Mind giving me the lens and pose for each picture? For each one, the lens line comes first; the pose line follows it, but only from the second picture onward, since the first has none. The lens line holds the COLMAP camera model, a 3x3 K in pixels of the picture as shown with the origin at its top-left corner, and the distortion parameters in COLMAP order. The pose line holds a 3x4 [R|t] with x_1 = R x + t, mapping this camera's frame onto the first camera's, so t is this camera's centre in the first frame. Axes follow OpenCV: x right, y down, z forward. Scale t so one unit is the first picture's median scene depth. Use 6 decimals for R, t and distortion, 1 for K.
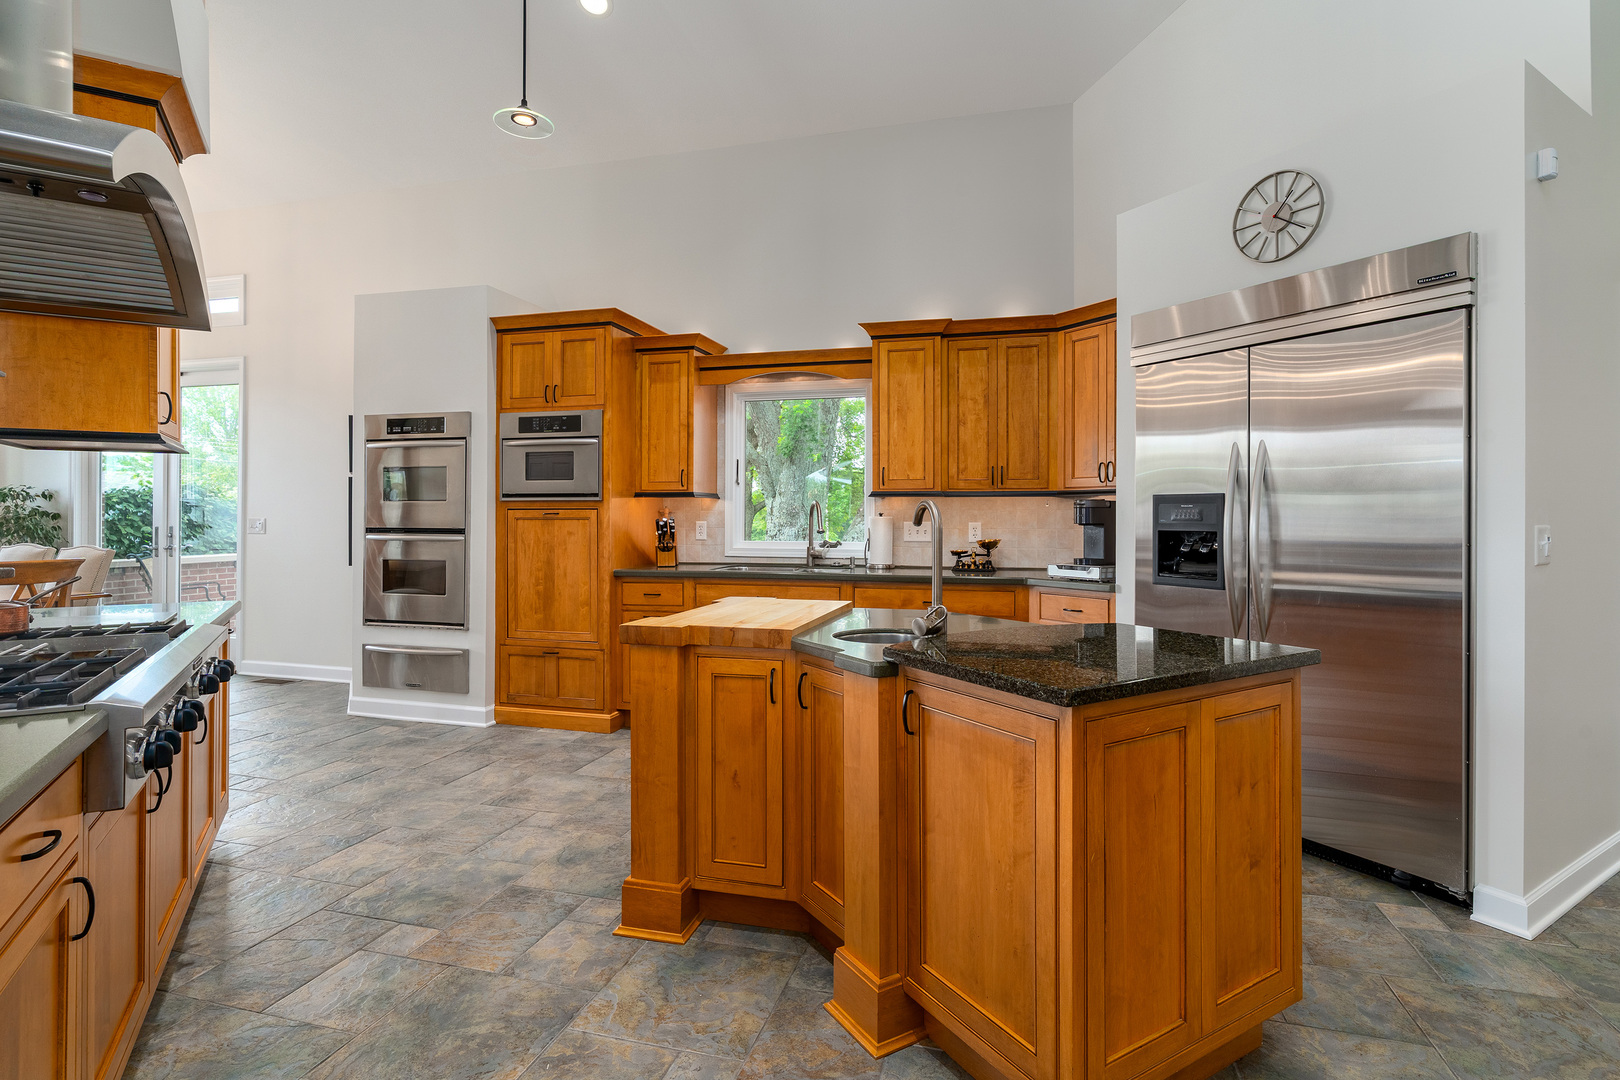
lens RADIAL K [[788.9, 0, 809.1], [0, 788.9, 528.3], [0, 0, 1]] dist [-0.003650, 0.002118]
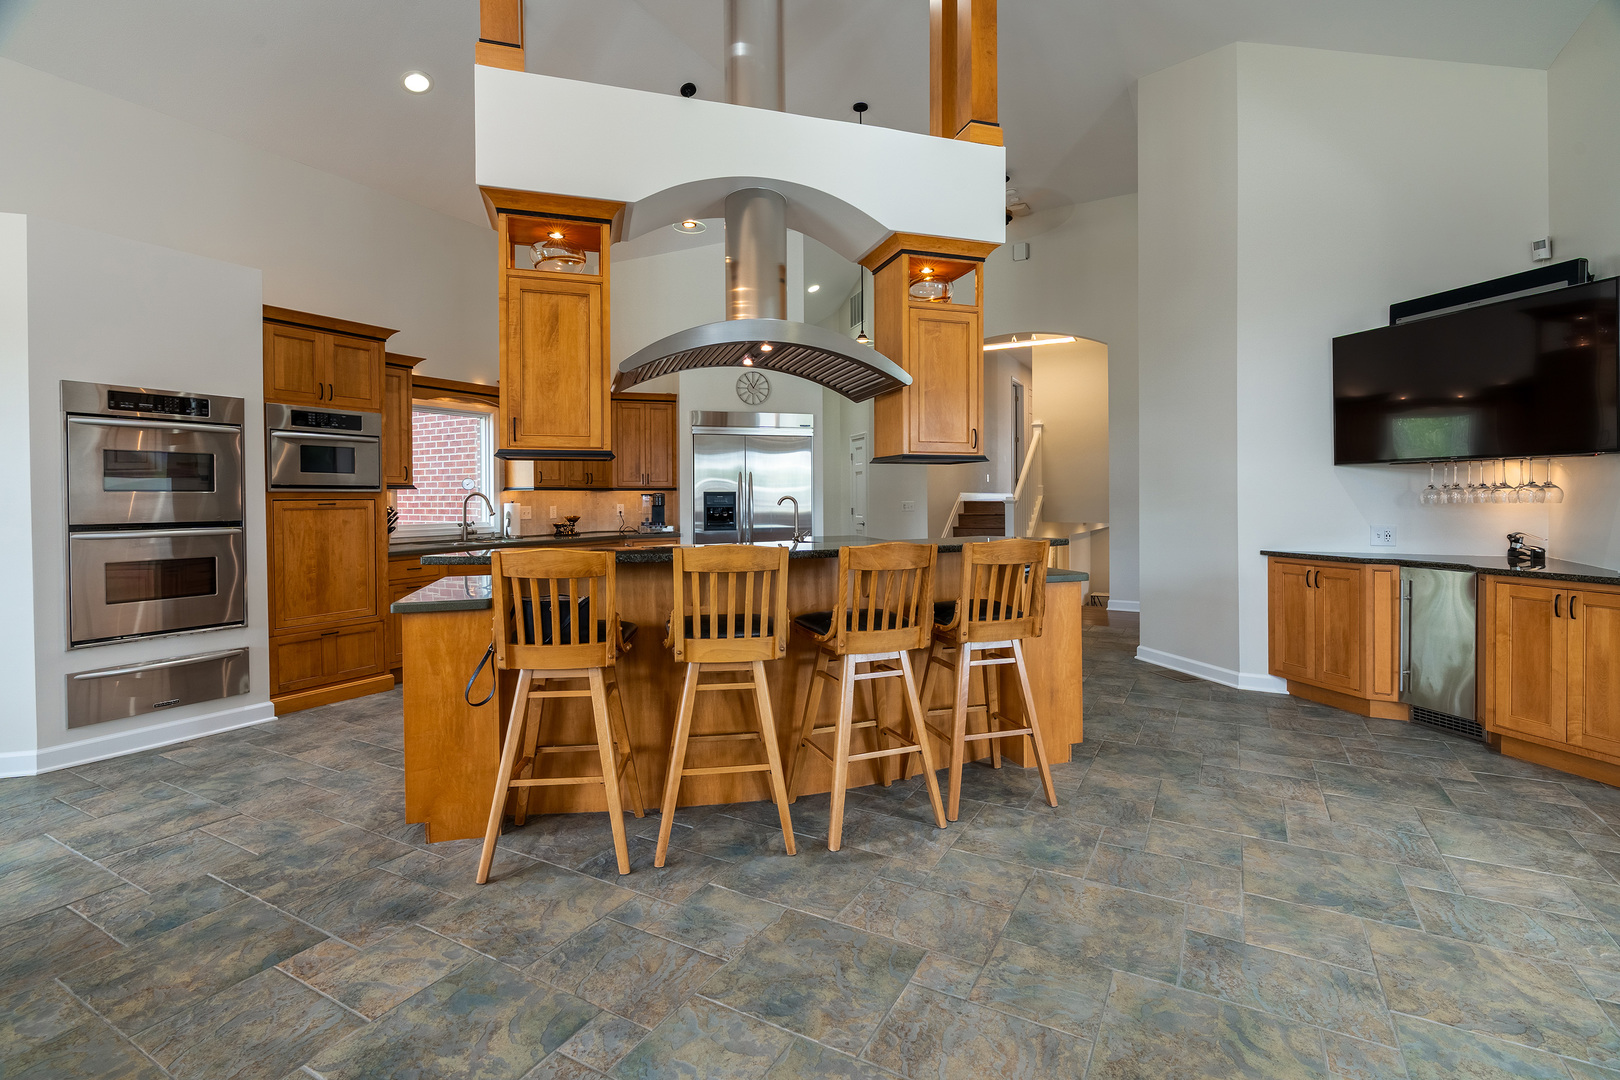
lens RADIAL K [[759.1, 0, 798.8], [0, 759.1, 508.4], [0, 0, 1]] dist [-0.000888, 0.000190]
pose [[0.267614, -0.016864, 0.963379, -1.303578], [0.021741, 0.999698, 0.011460, -0.011253], [-0.963281, 0.017878, 0.267900, 0.122380]]
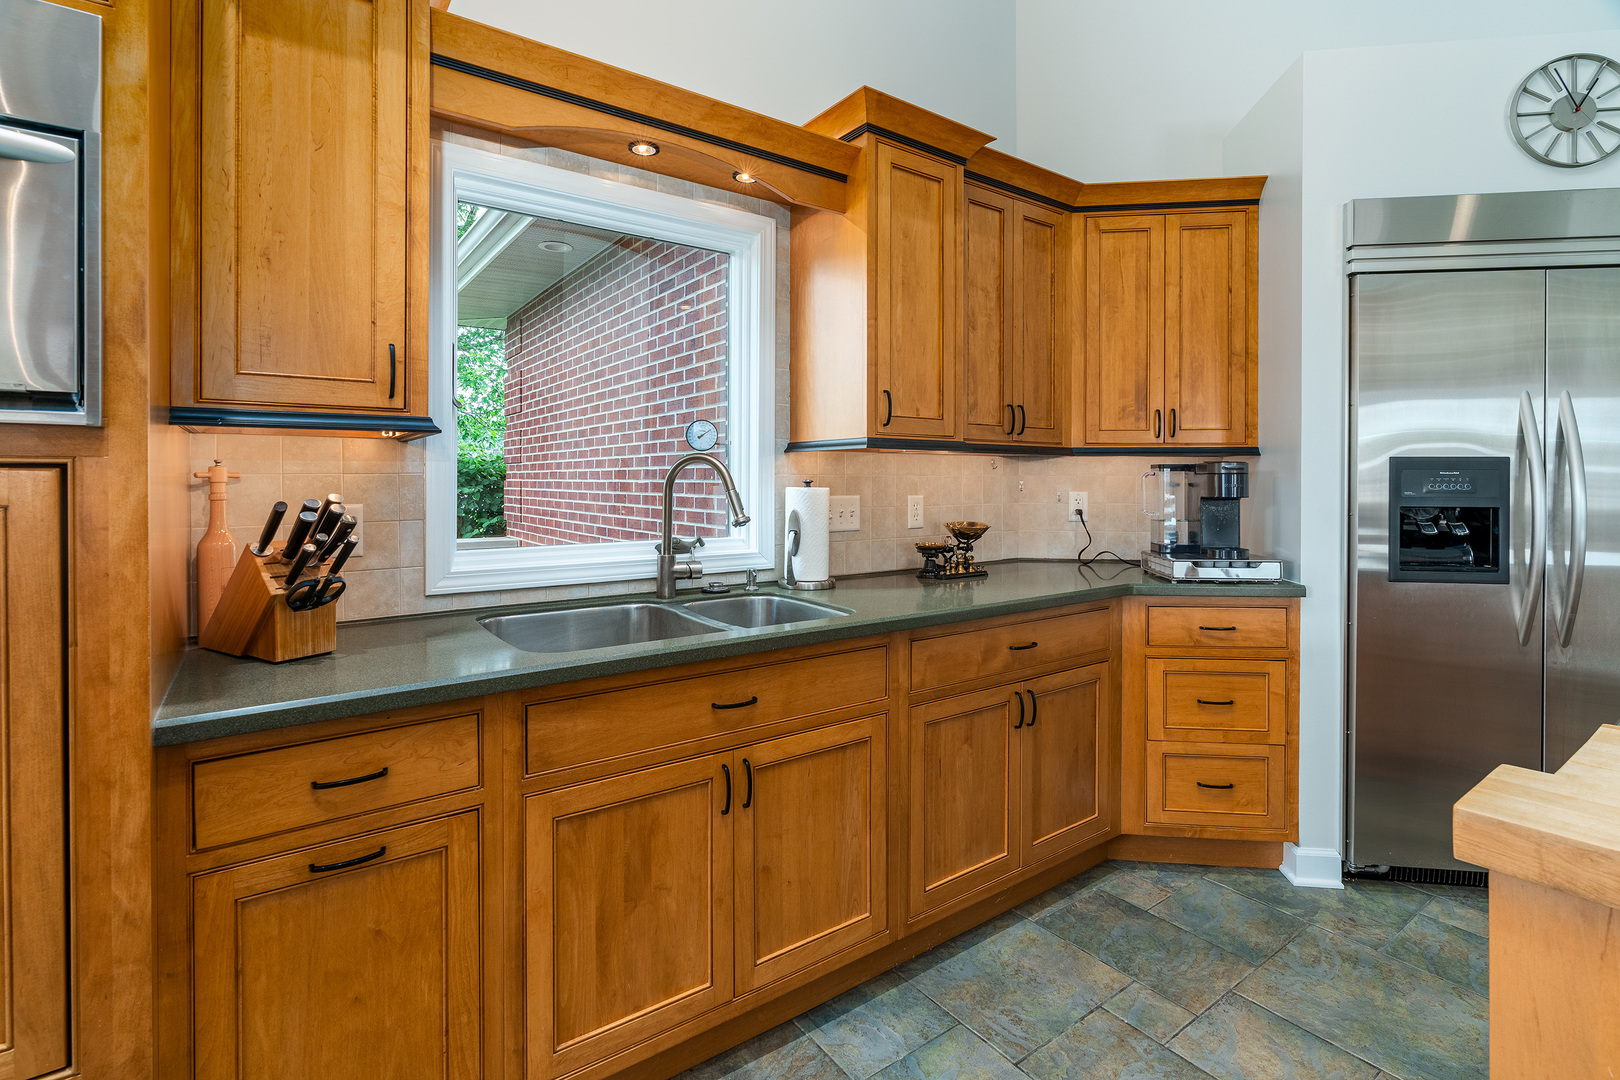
lens RADIAL K [[745.5, 0, 812.0], [0, 745.5, 485.9], [0, 0, 1]] dist [-0.000876, 0.000509]
pose [[0.641107, -0.006840, 0.767421, -0.327777], [0.011046, 0.999939, -0.000316, -0.018098], [-0.767372, 0.008680, 0.641144, 0.789478]]
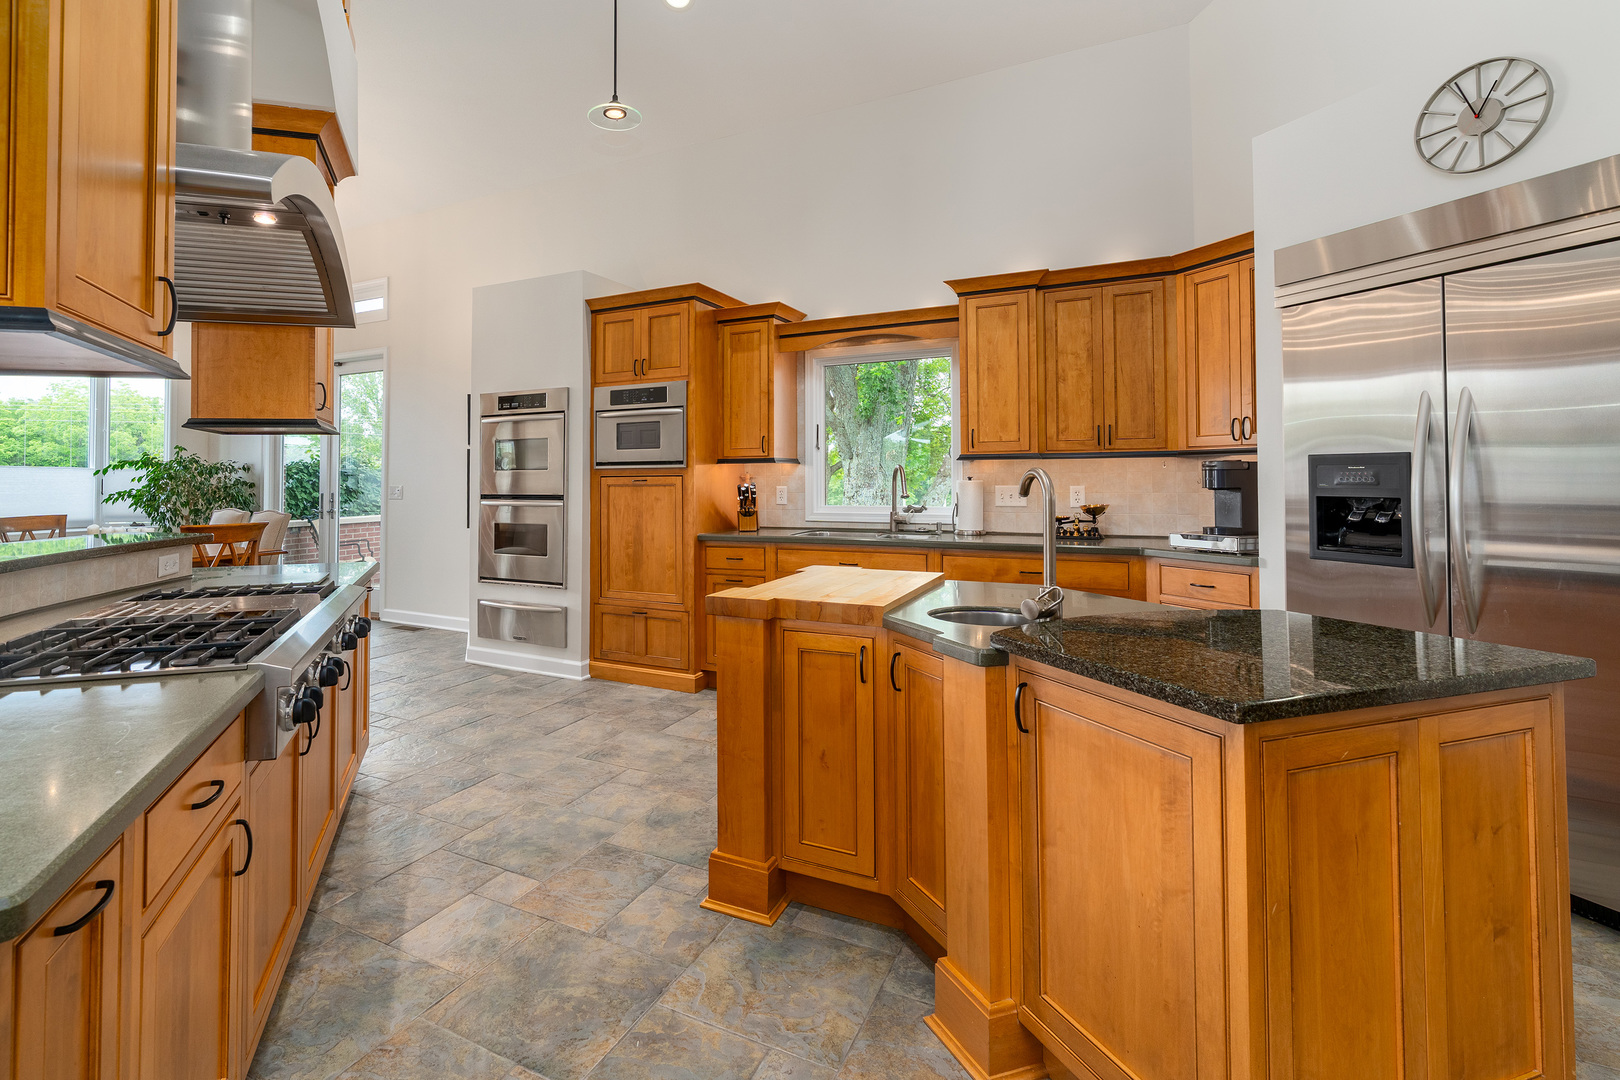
lens RADIAL K [[768.2, 0, 689.8], [0, 768.2, 460.1], [0, 0, 1]] dist [-0.004107, -0.000224]
pose [[0.968773, -0.013661, -0.247573, -0.008270], [0.004274, 0.999253, -0.038417, -0.006404], [0.247913, 0.036160, 0.968107, 0.022862]]
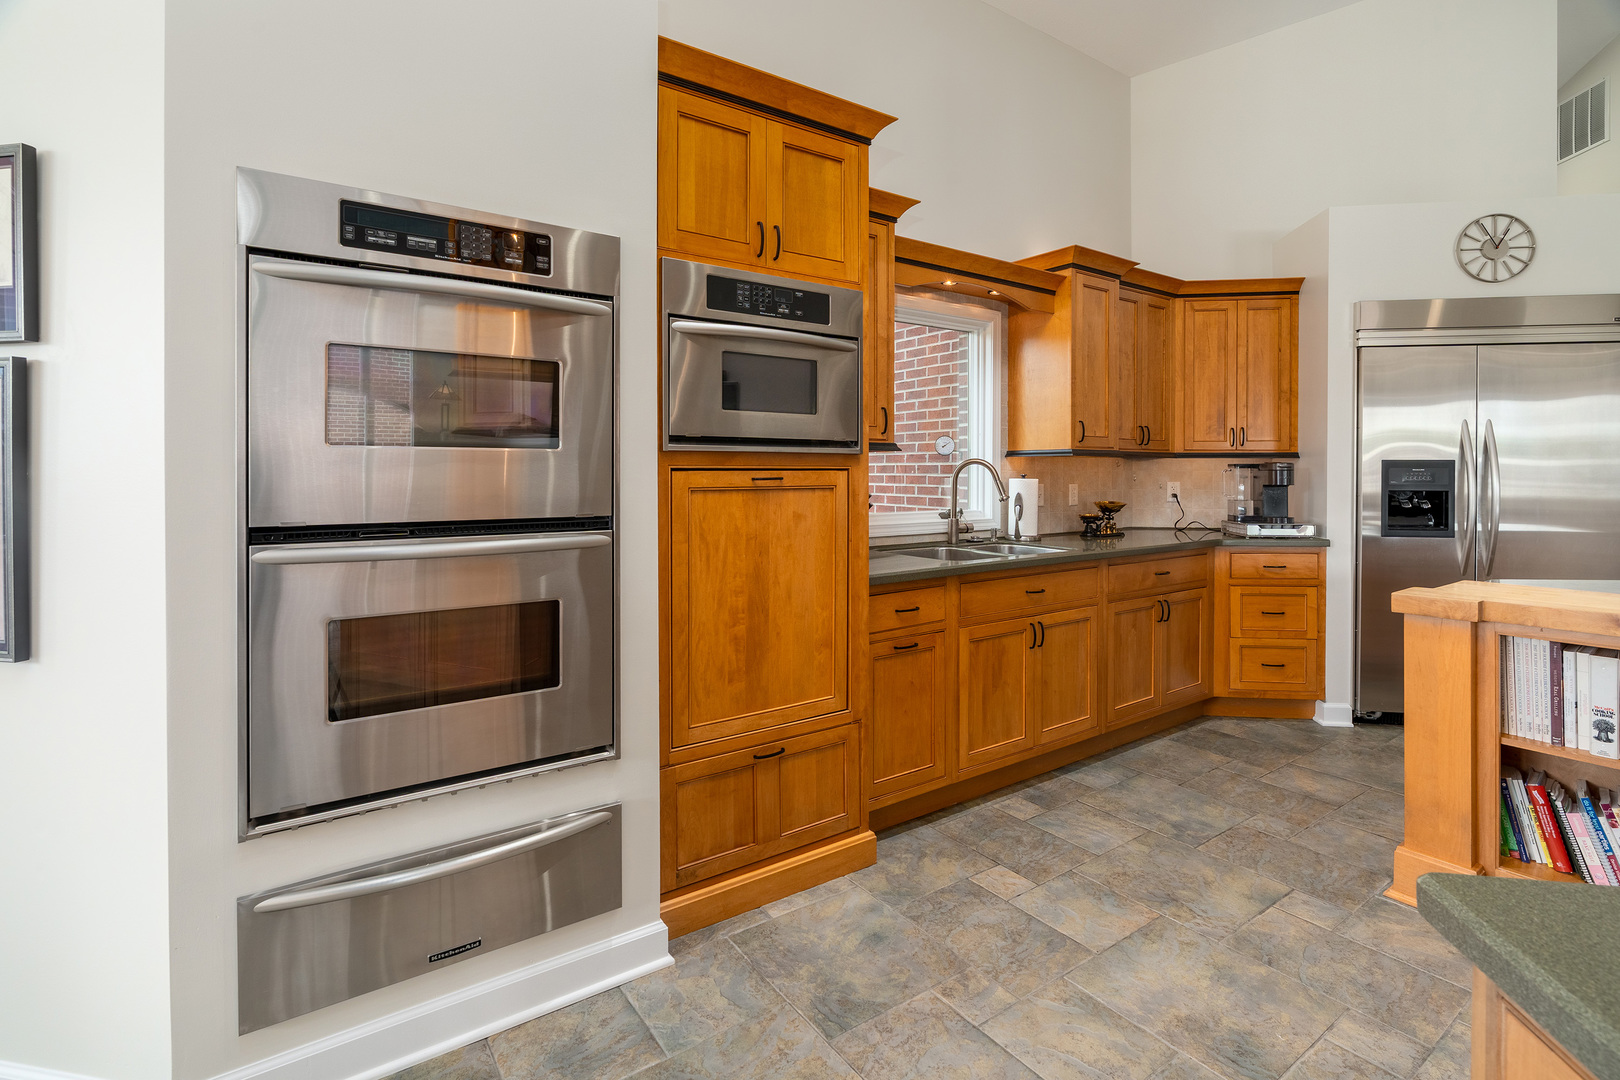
lens RADIAL K [[763.9, 0, 810.3], [0, 763.9, 481.2], [0, 0, 1]] dist [-0.000521, -0.000213]
pose [[0.639322, -0.010000, 0.768874, -0.779092], [0.011547, 0.999928, 0.003404, -0.020307], [-0.768853, 0.006702, 0.639391, 0.756094]]
